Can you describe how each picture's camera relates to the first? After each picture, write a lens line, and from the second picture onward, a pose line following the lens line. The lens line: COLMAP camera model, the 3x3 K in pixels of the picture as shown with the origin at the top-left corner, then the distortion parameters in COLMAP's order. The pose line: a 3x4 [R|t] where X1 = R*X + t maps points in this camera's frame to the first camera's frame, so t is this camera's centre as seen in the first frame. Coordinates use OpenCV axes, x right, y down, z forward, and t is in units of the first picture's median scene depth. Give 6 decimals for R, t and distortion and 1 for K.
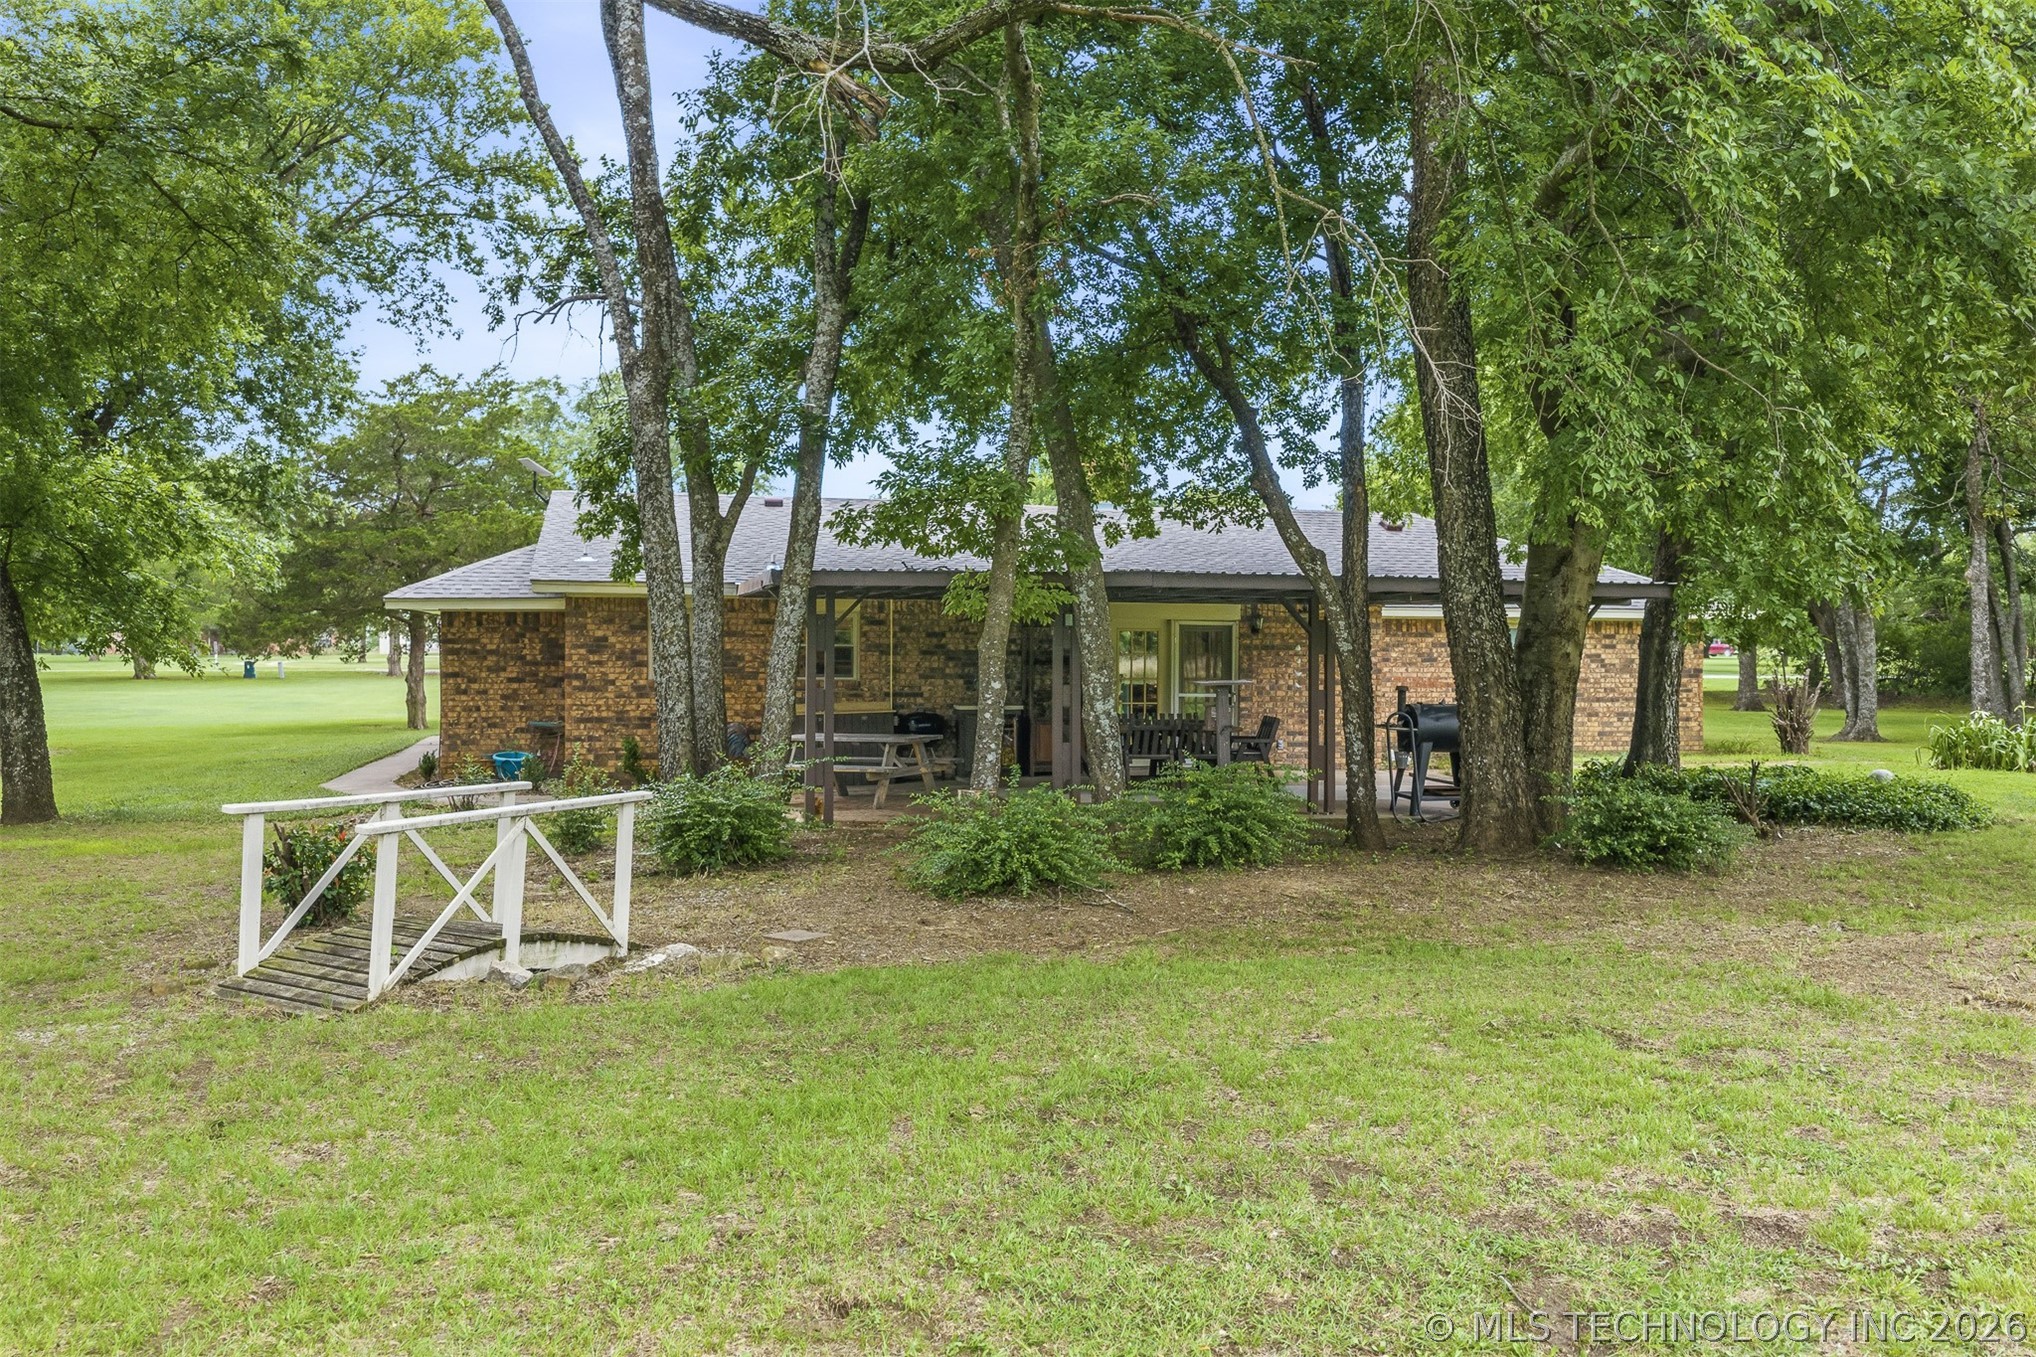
lens RADIAL K [[1673.1, 0, 1017.9], [0, 1673.1, 676.1], [0, 0, 1]] dist [0.025207, -0.024184]
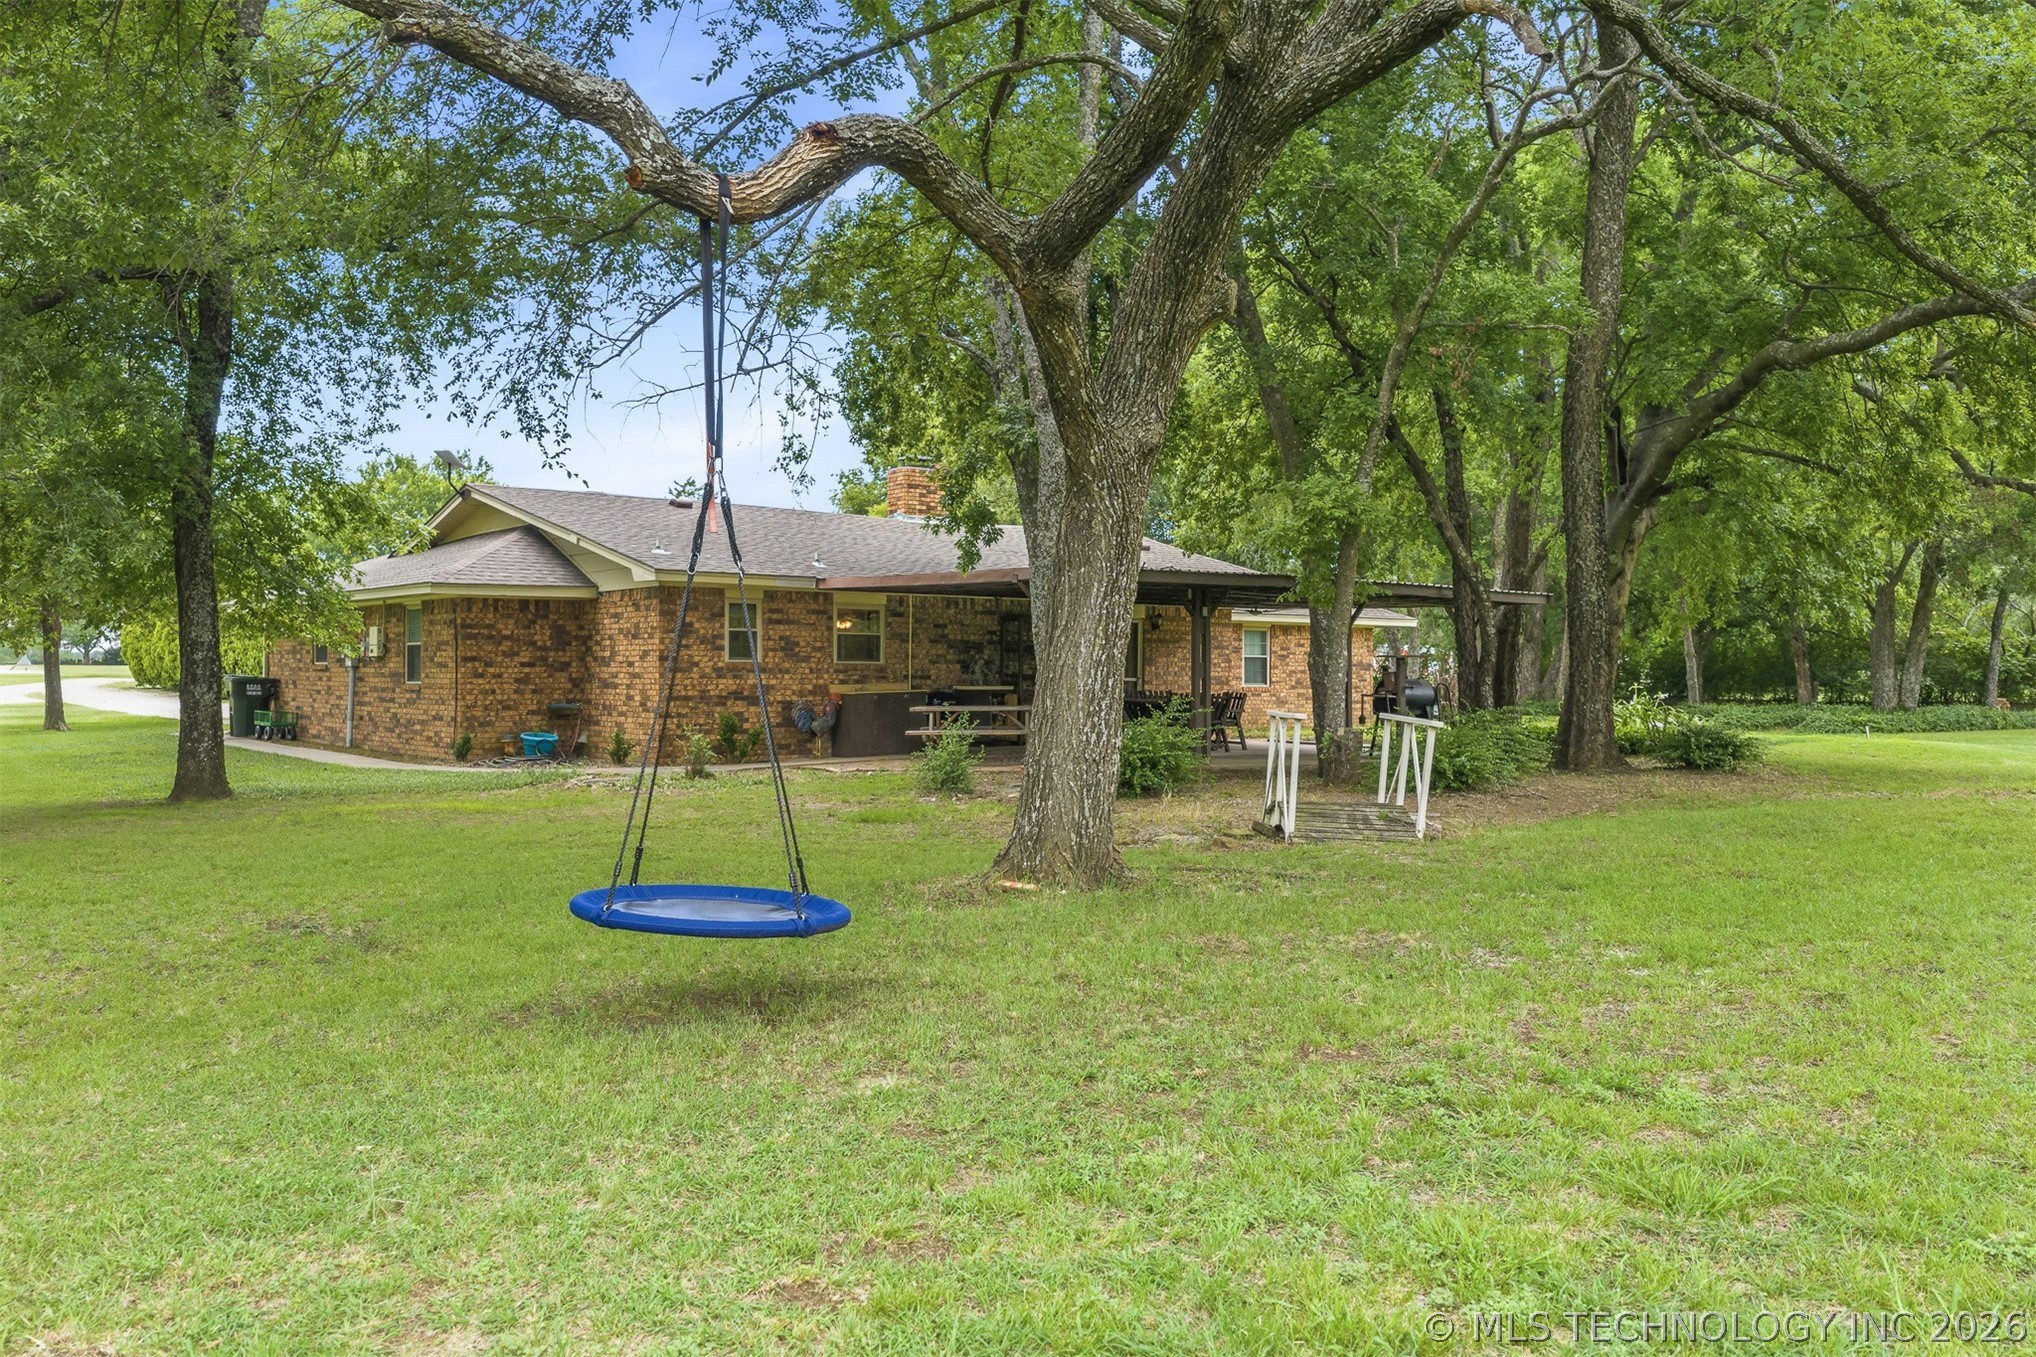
lens RADIAL K [[1673.1, 0, 1017.6], [0, 1673.1, 678.6], [0, 0, 1]] dist [0.025207, -0.024184]
pose [[0.903704, 0.001503, 0.428155, -0.504727], [0.002339, 0.999962, -0.008447, 0.022259], [-0.428152, 0.008635, 0.903666, -0.080523]]
